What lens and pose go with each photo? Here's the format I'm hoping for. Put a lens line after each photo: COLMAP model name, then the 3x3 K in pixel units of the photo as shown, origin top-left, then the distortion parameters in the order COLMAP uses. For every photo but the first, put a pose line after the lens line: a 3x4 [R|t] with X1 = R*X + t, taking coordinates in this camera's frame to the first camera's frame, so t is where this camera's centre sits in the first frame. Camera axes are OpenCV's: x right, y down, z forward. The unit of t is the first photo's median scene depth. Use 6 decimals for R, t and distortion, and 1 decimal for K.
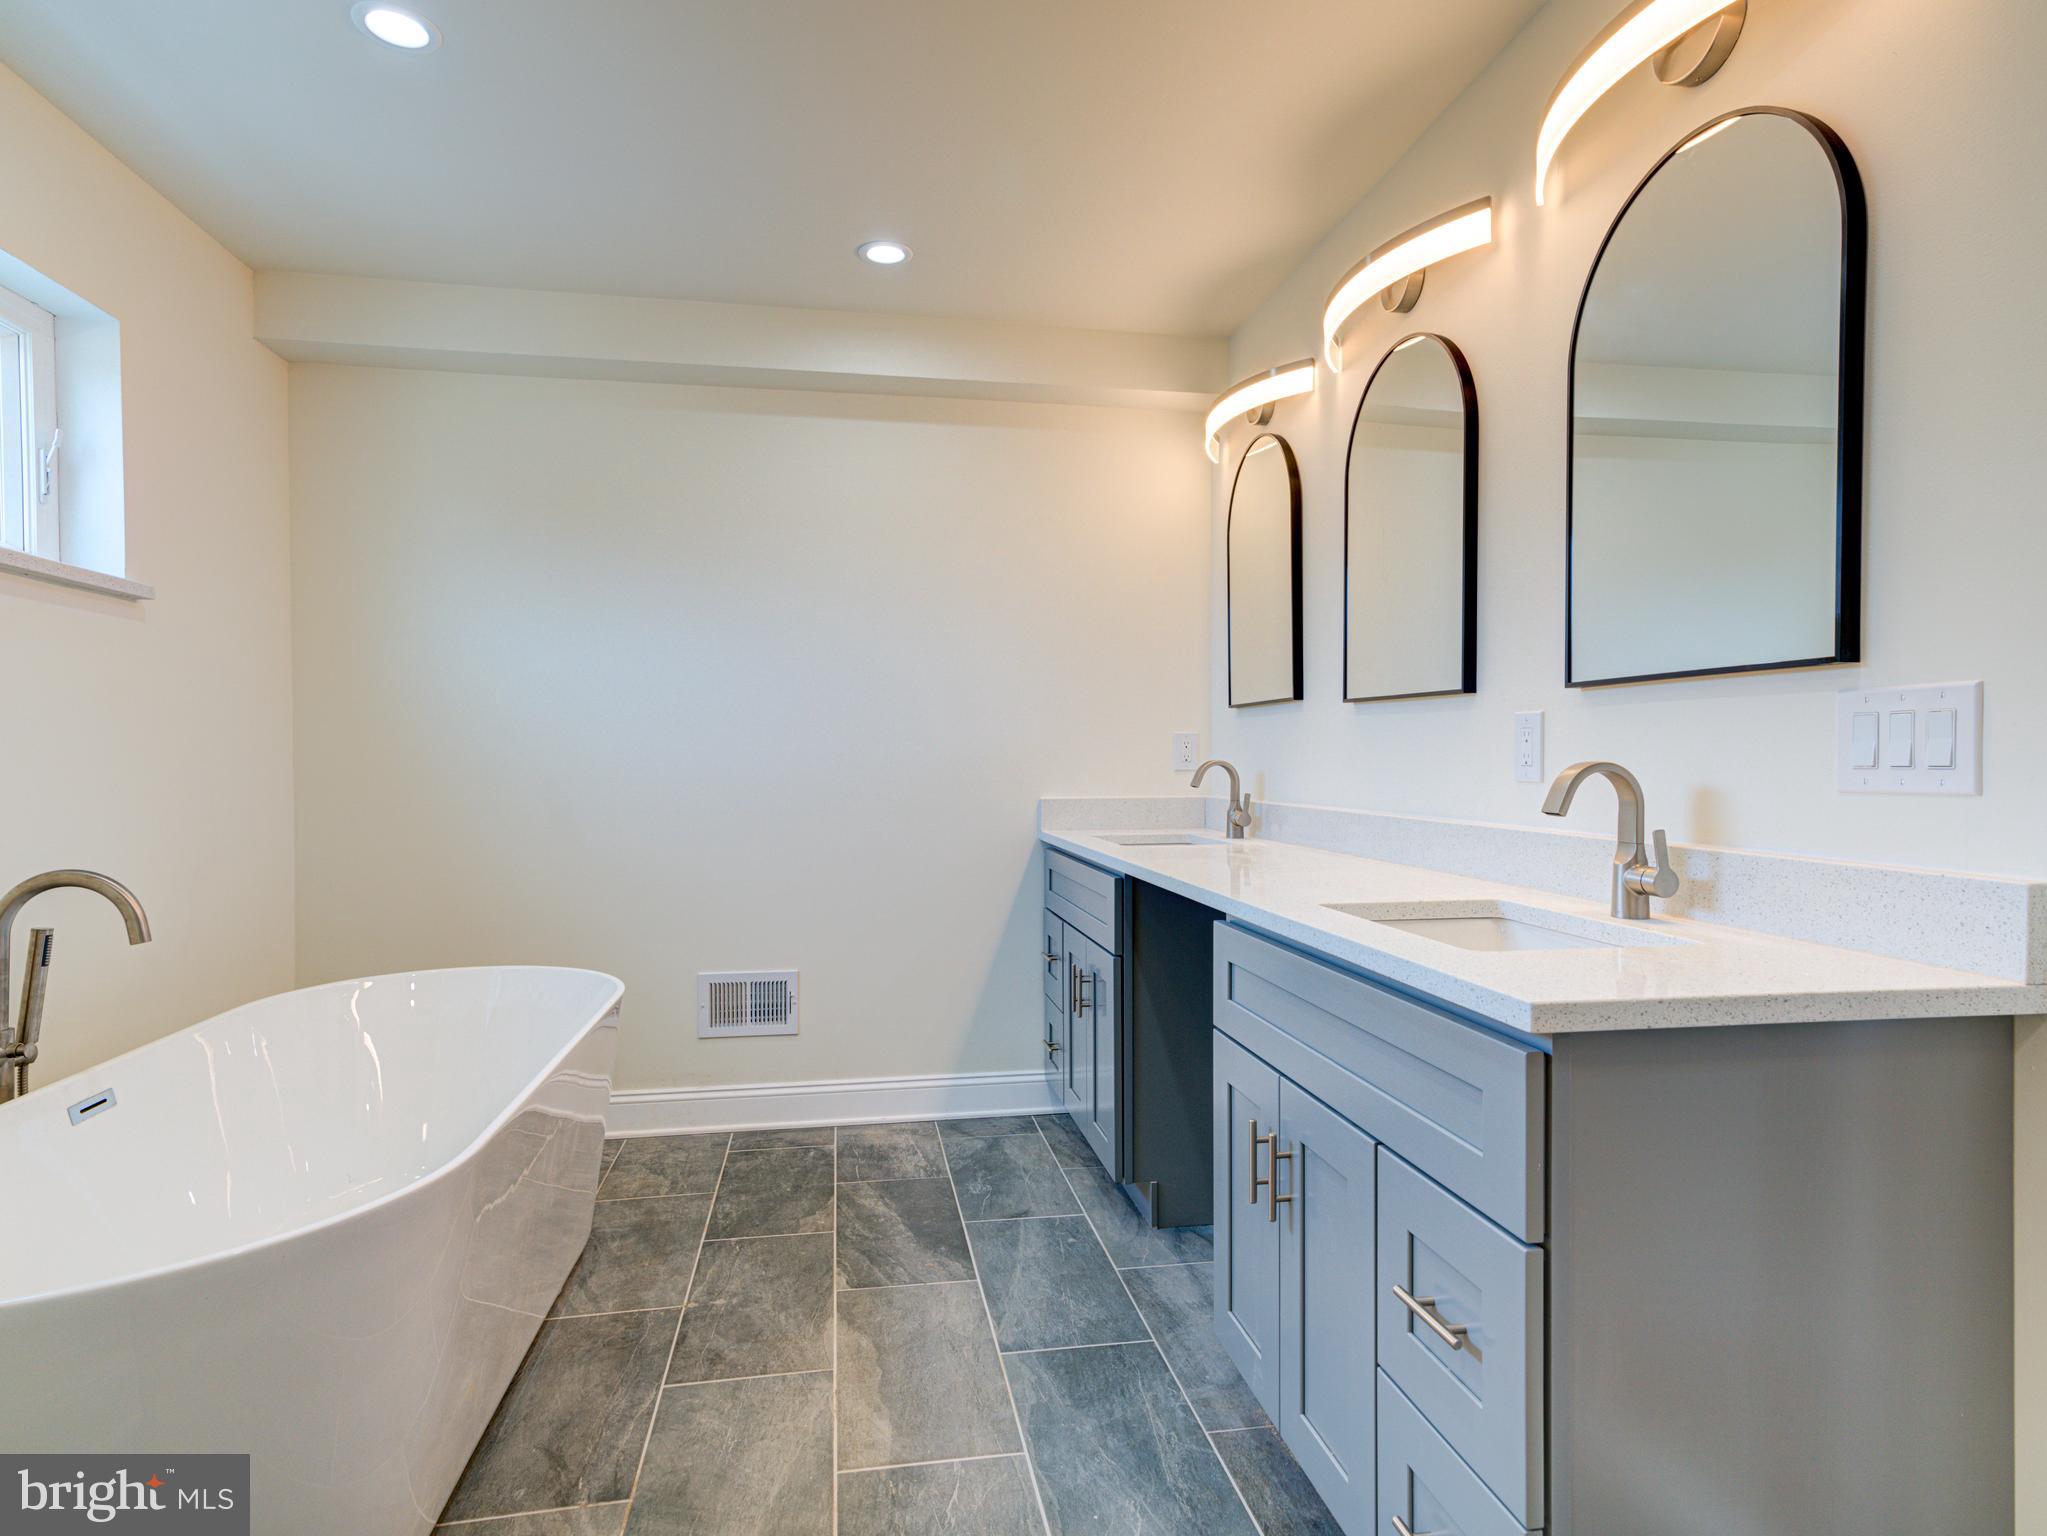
lens RADIAL K [[1141.4, 0, 1019.4], [0, 1141.4, 770.7], [0, 0, 1]] dist [-0.005794, 0.019236]
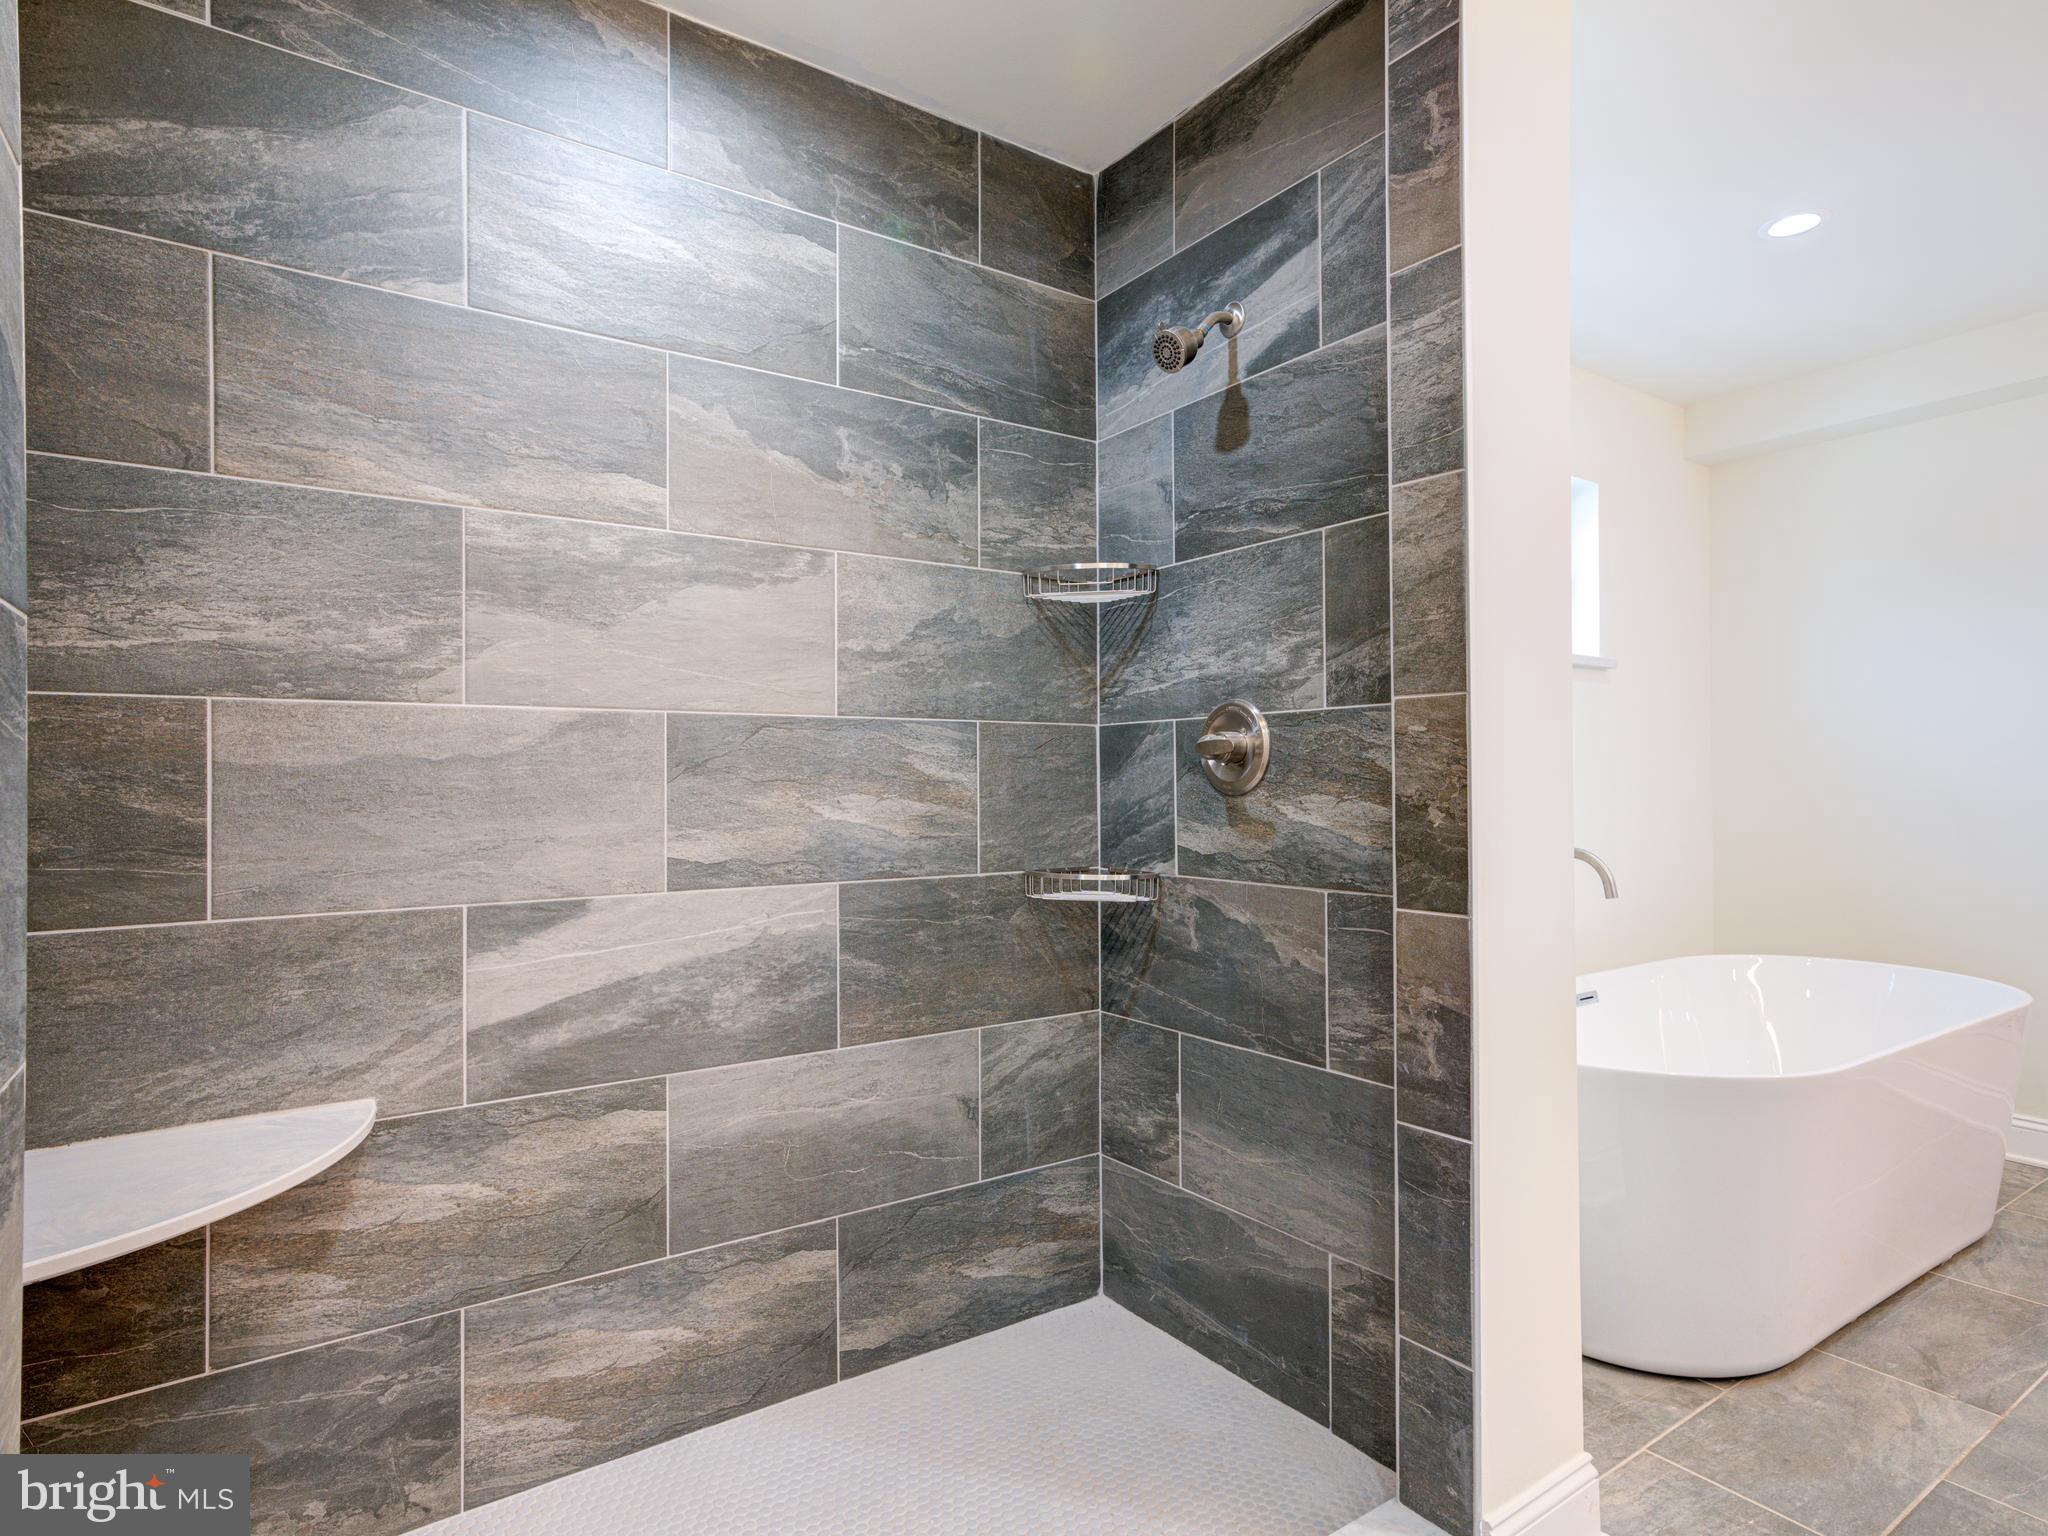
lens RADIAL K [[1141.9, 0, 1003.5], [0, 1141.9, 765.0], [0, 0, 1]] dist [-0.005794, 0.019236]
pose [[0.428696, -0.009390, -0.903400, 0.221051], [-0.017123, 0.999682, -0.018516, 0.011629], [0.903286, 0.023407, 0.428399, -0.326988]]
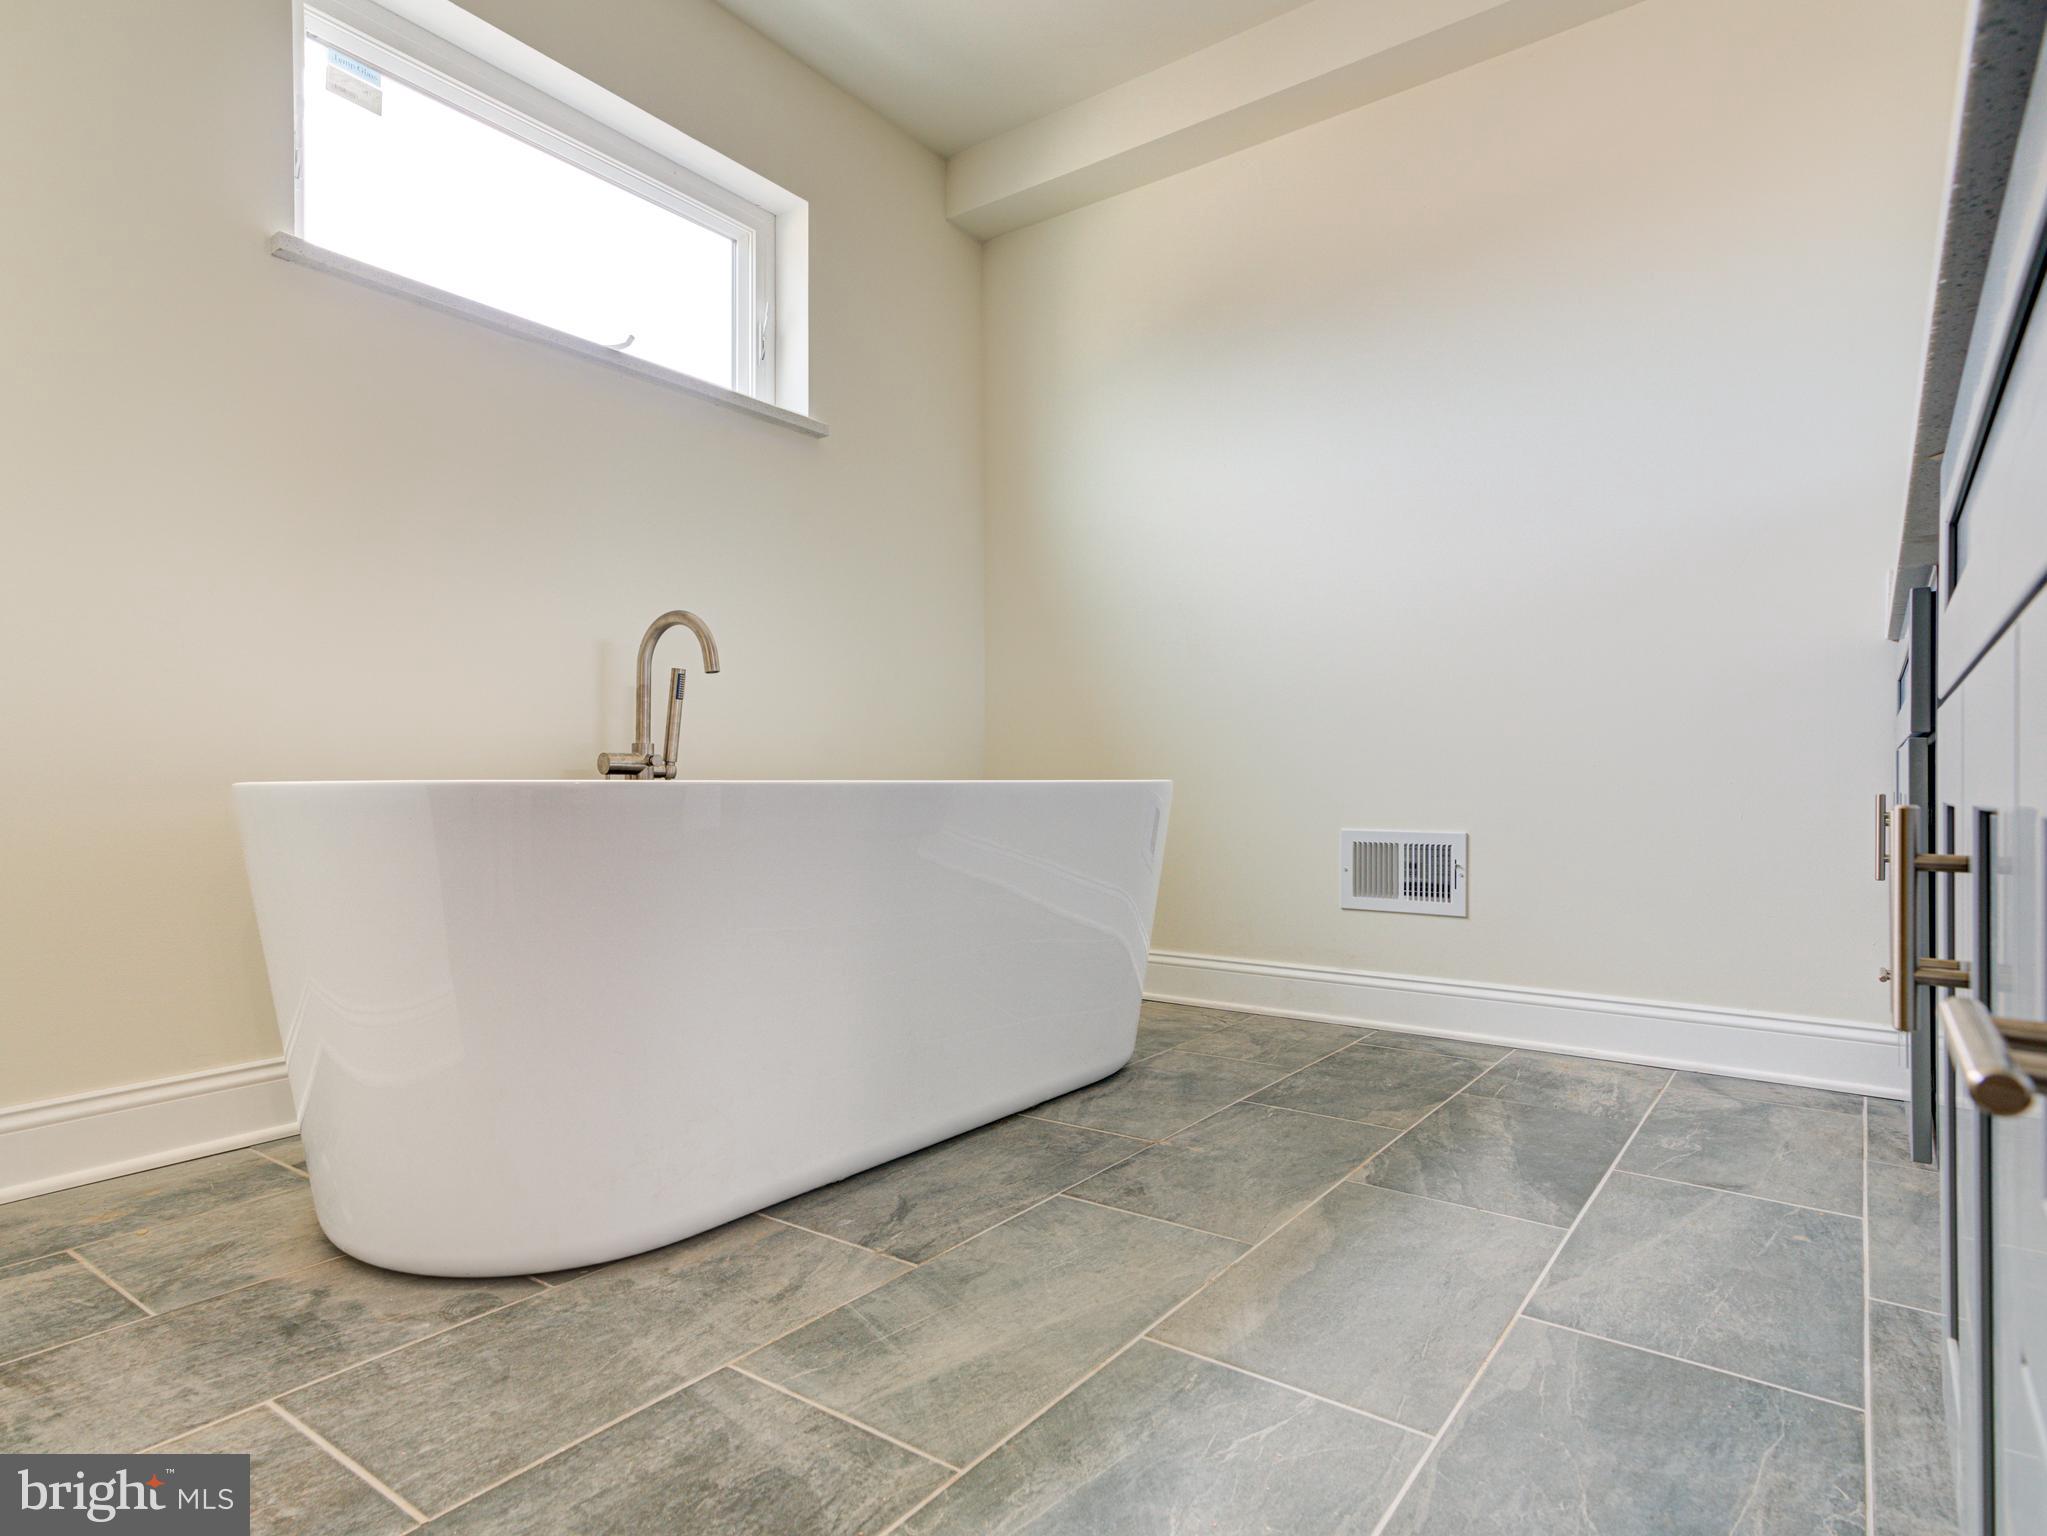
lens RADIAL K [[1141.4, 0, 991.0], [0, 1141.4, 797.1], [0, 0, 1]] dist [-0.005794, 0.019236]
pose [[0.674639, 0.004028, -0.738136, 0.217017], [-0.016445, 0.999819, -0.009574, 0.233609], [0.737964, 0.018598, 0.674584, 0.363882]]
